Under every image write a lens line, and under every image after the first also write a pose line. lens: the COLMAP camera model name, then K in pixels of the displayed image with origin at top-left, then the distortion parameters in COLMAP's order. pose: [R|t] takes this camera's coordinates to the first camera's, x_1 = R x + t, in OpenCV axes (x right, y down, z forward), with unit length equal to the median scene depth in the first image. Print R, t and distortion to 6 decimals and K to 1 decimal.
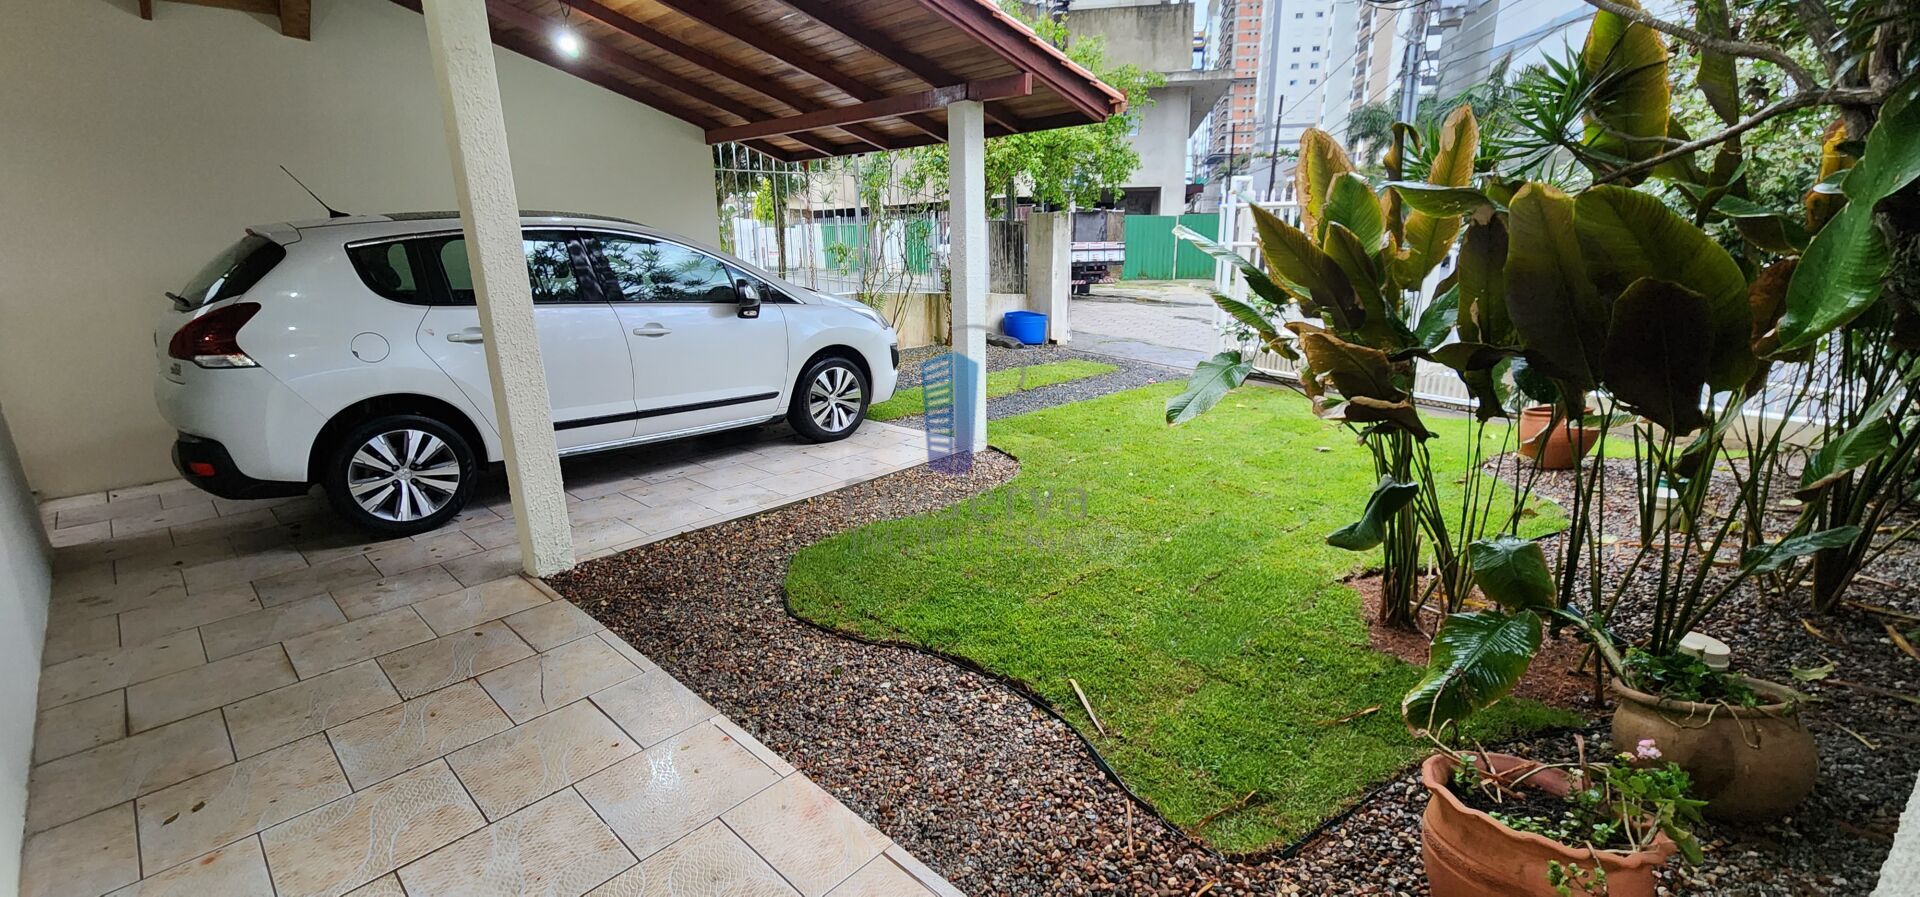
lens RADIAL K [[789.2, 0, 970.3], [0, 789.2, 449.8], [0, 0, 1]] dist [0.000321, -0.000289]
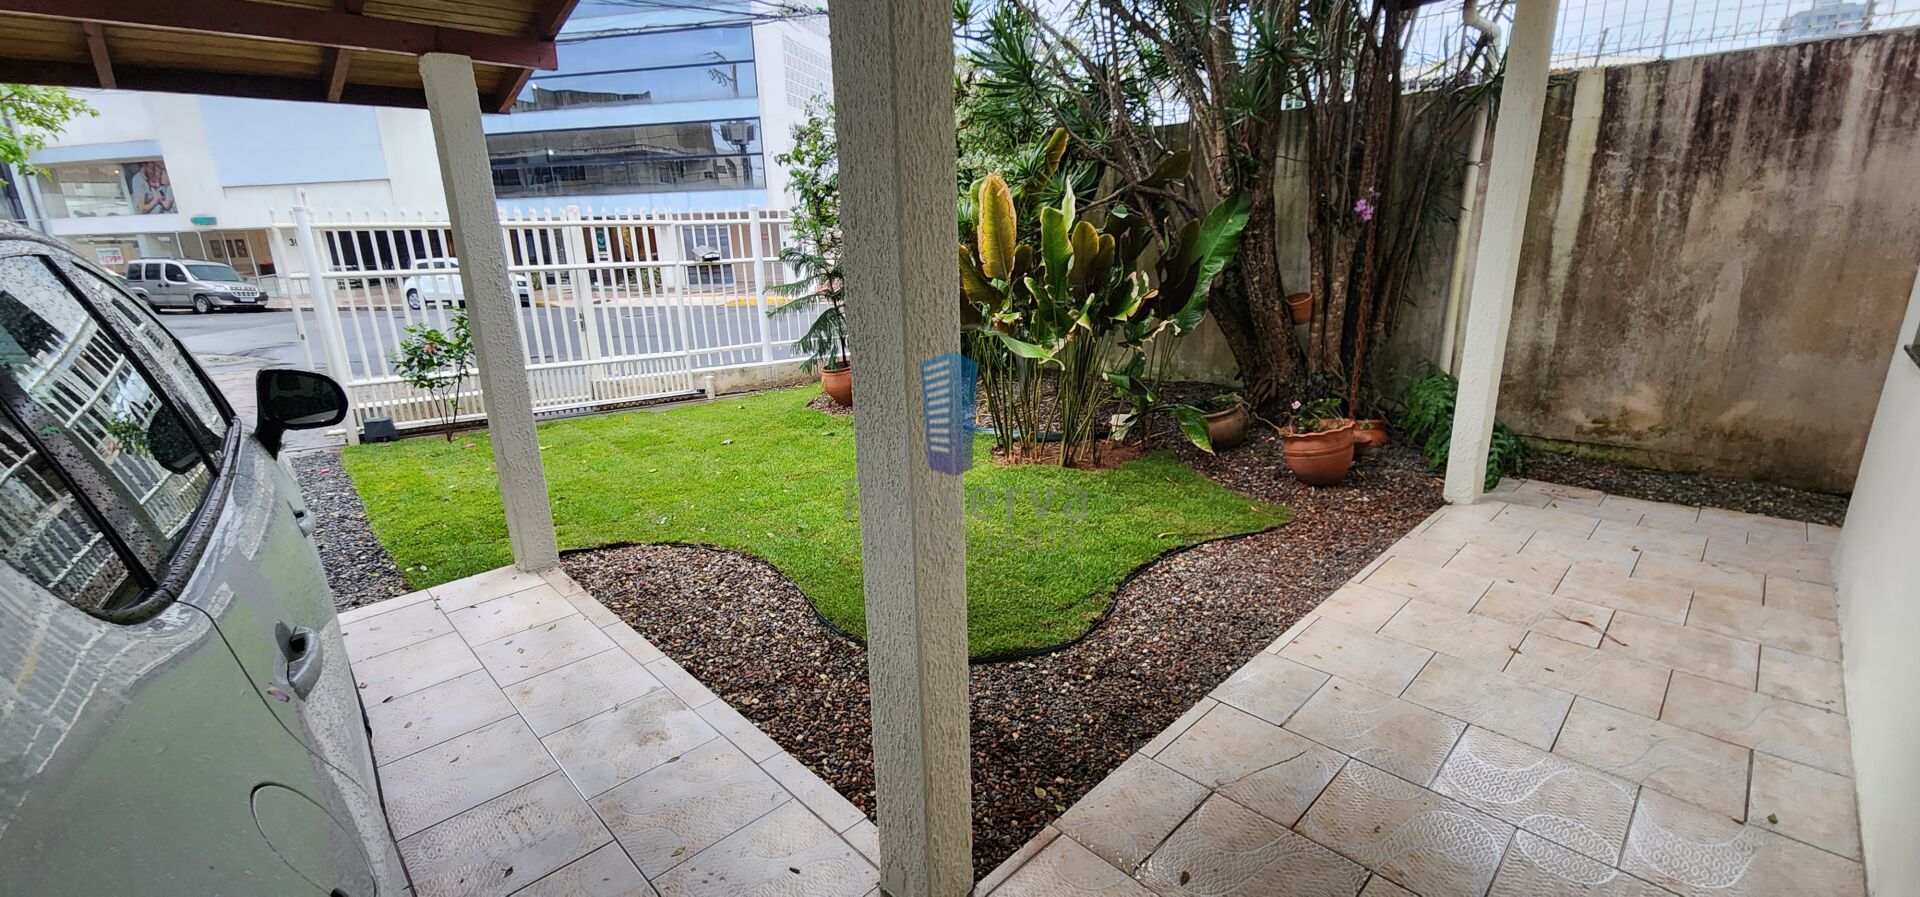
lens RADIAL K [[789.2, 0, 970.3], [0, 789.2, 449.8], [0, 0, 1]] dist [0.000321, -0.000289]
pose [[0.060823, -0.277808, 0.958709, -1.090426], [0.282410, 0.926031, 0.250422, -0.282739], [-0.957364, 0.255518, 0.134780, 0.936901]]
